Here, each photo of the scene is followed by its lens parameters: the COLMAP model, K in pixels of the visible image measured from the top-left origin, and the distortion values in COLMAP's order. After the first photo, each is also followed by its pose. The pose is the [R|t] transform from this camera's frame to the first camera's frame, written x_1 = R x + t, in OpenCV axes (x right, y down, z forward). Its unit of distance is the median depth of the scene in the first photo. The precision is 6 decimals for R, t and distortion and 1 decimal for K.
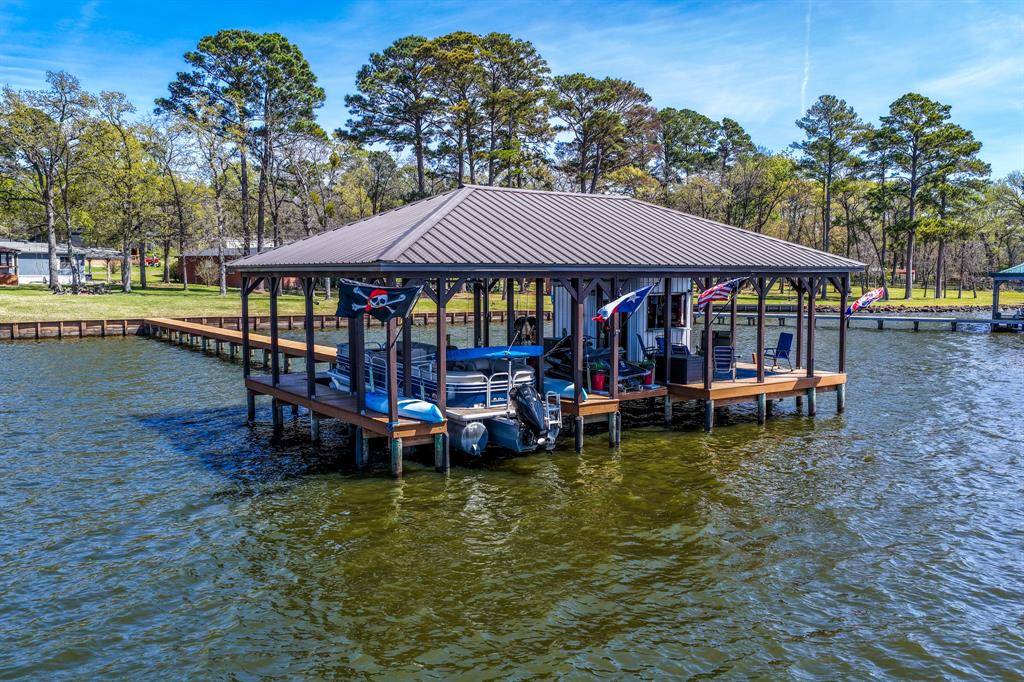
lens RADIAL K [[854.6, 0, 512.6], [0, 854.6, 343.0], [0, 0, 1]] dist [-0.003801, 0.028150]
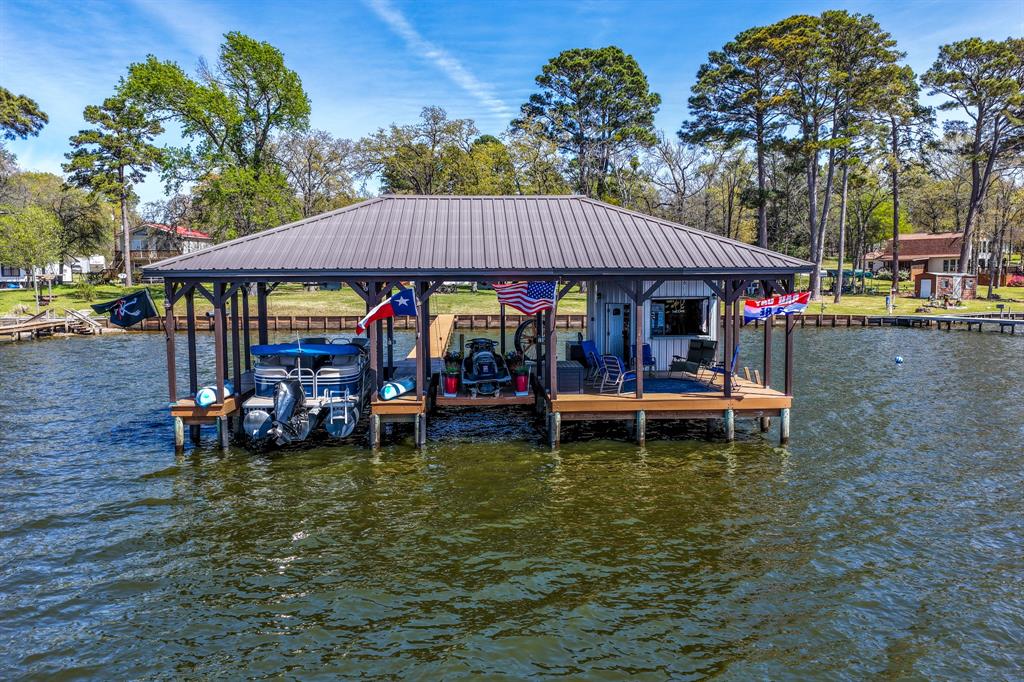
lens RADIAL K [[854.6, 0, 512.8], [0, 854.6, 340.3], [0, 0, 1]] dist [-0.003801, 0.028150]
pose [[0.850568, 0.036329, -0.524609, 0.187694], [-0.038461, 0.999237, 0.006838, -0.004498], [0.524457, 0.014361, 0.851316, 0.049645]]
